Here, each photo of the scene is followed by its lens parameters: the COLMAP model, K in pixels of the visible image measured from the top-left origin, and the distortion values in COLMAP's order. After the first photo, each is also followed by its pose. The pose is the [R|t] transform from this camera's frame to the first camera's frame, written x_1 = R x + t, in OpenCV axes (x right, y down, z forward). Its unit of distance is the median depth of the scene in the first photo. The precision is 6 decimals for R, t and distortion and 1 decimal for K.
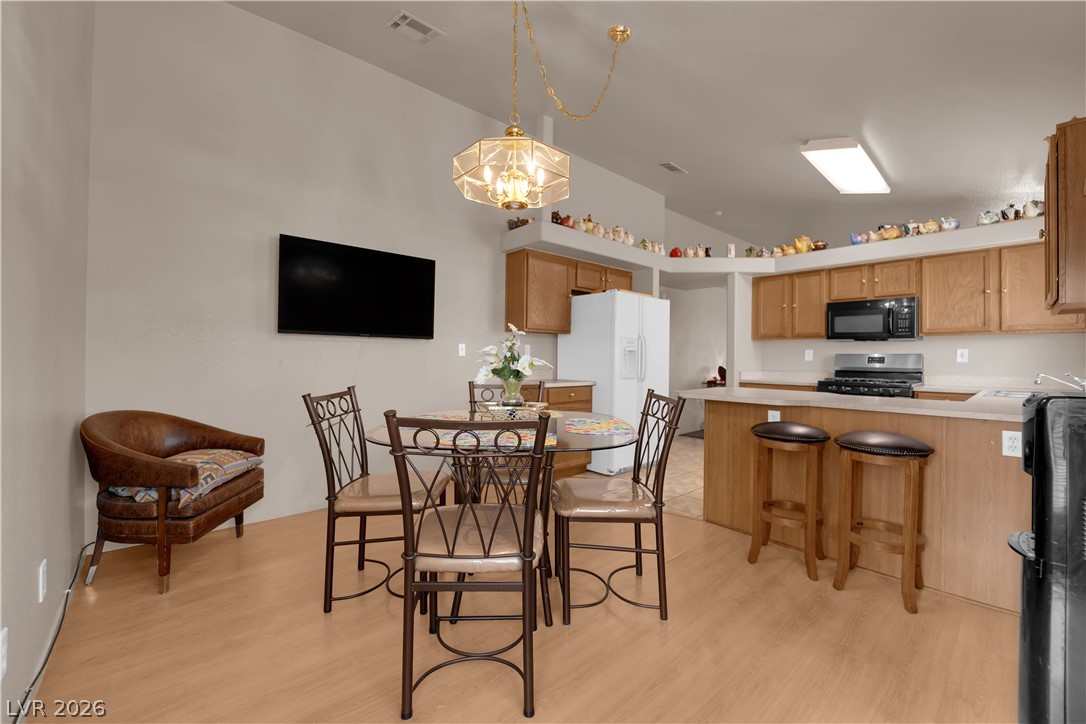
lens RADIAL K [[440.2, 0, 545.1], [0, 440.2, 361.0], [0, 0, 1]] dist [-0.012366, -0.001013]
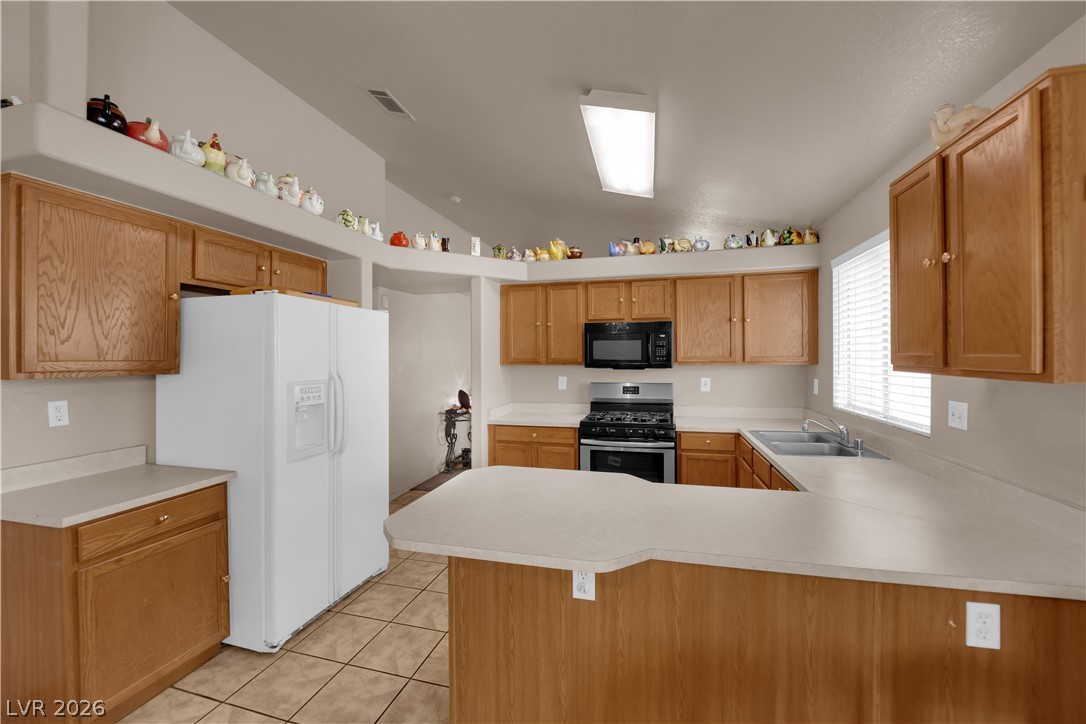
lens RADIAL K [[440.2, 0, 542.1], [0, 440.2, 359.3], [0, 0, 1]] dist [-0.012366, -0.001013]
pose [[0.838411, -0.014348, 0.544849, 0.128057], [0.014222, 0.999889, 0.004447, -0.072427], [-0.544853, 0.004020, 0.838522, 0.363293]]
